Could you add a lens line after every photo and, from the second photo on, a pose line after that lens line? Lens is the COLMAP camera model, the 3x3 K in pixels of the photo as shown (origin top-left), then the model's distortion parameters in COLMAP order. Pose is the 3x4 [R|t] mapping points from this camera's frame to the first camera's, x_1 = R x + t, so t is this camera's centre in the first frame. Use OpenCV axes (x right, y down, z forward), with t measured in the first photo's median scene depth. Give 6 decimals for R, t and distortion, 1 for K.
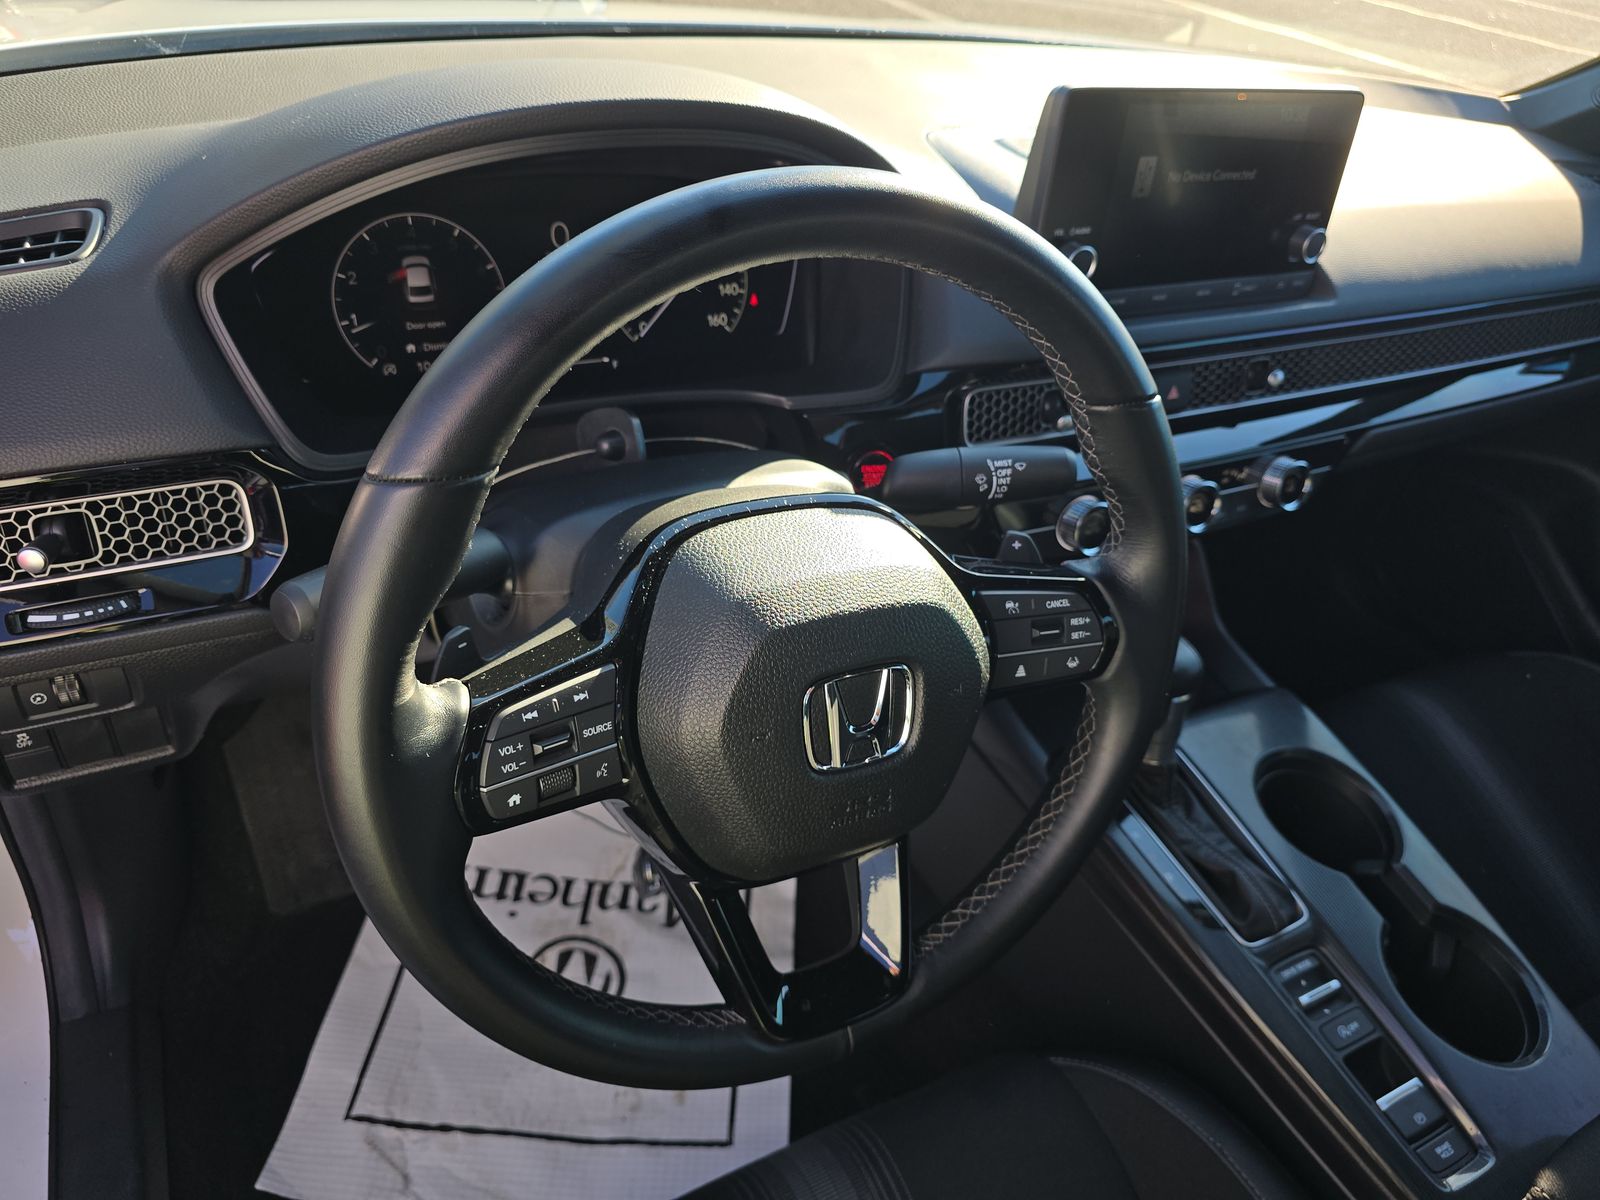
lens RADIAL K [[1078.3, 0, 815.9], [0, 1078.3, 606.3], [0, 0, 1]] dist [-0.011961, -0.002296]
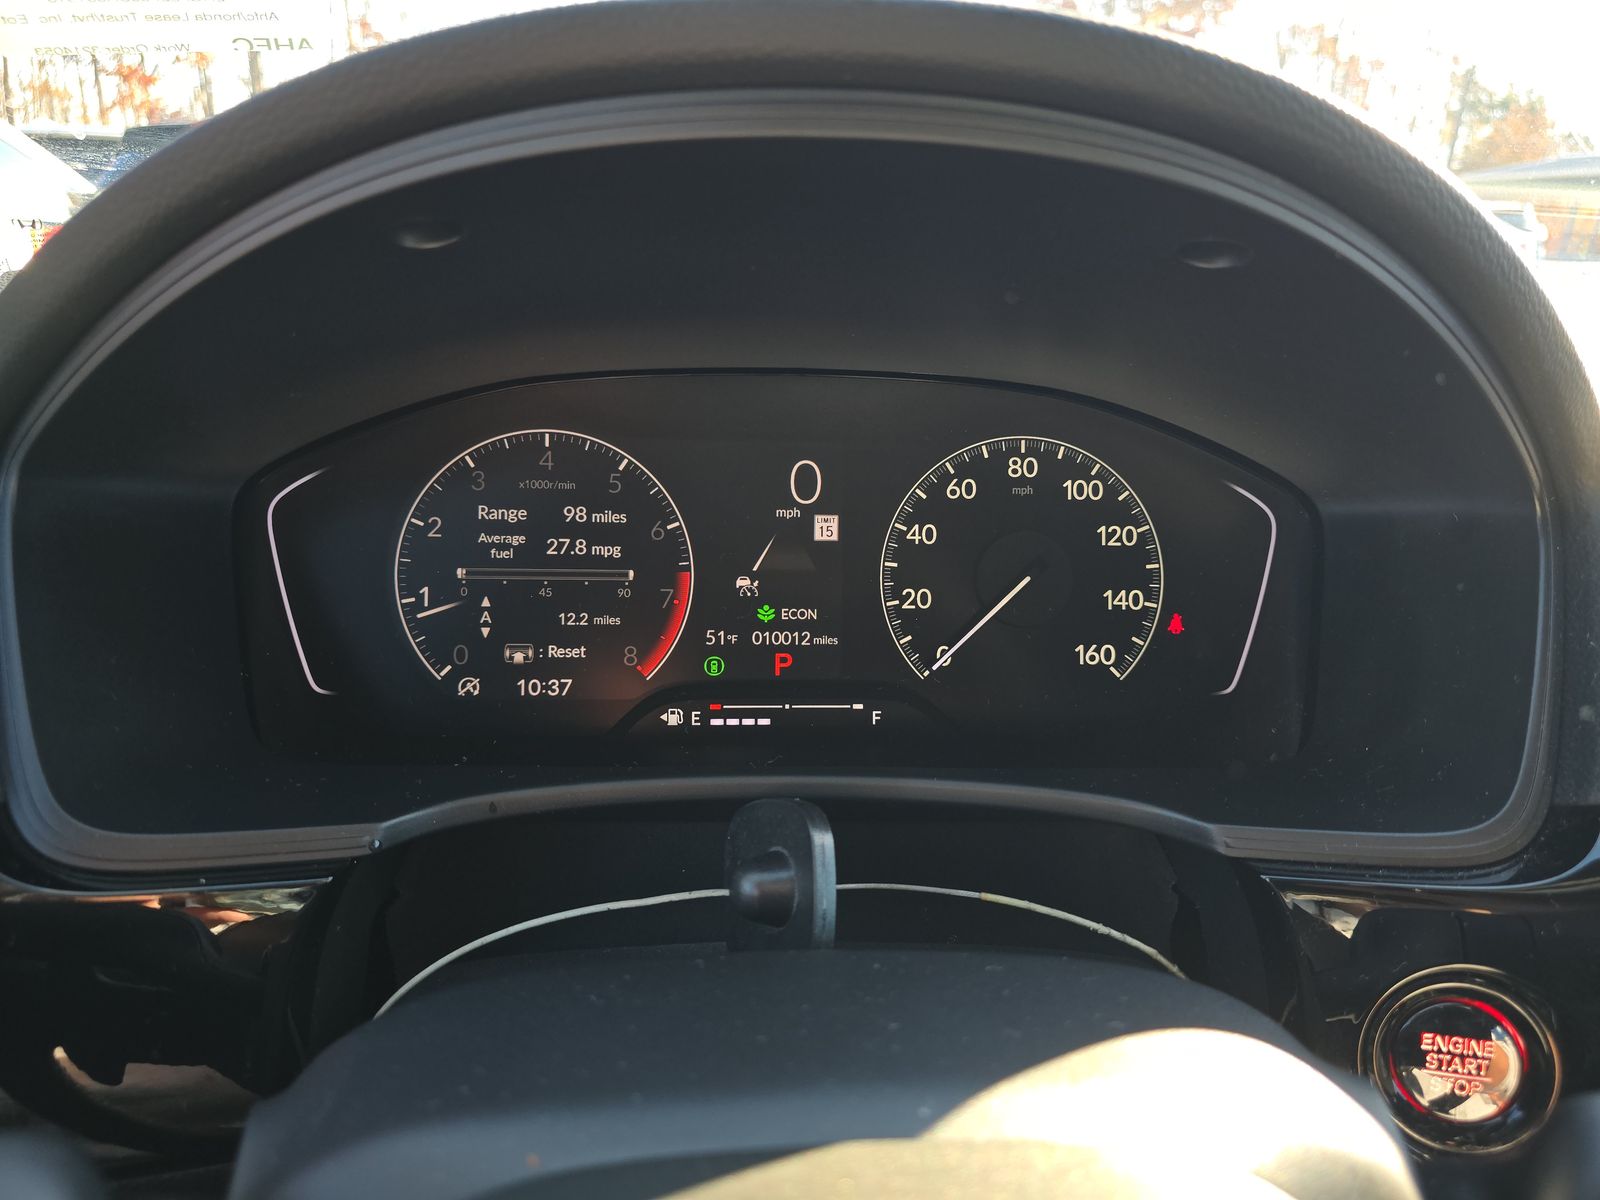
lens RADIAL K [[1078.3, 0, 815.9], [0, 1078.3, 606.3], [0, 0, 1]] dist [-0.011961, -0.002296]
pose [[0.907094, 0.042628, -0.418765, 0.001811], [-0.184350, 0.934605, -0.304186, -0.121755], [0.378413, 0.353124, 0.855632, 0.573456]]
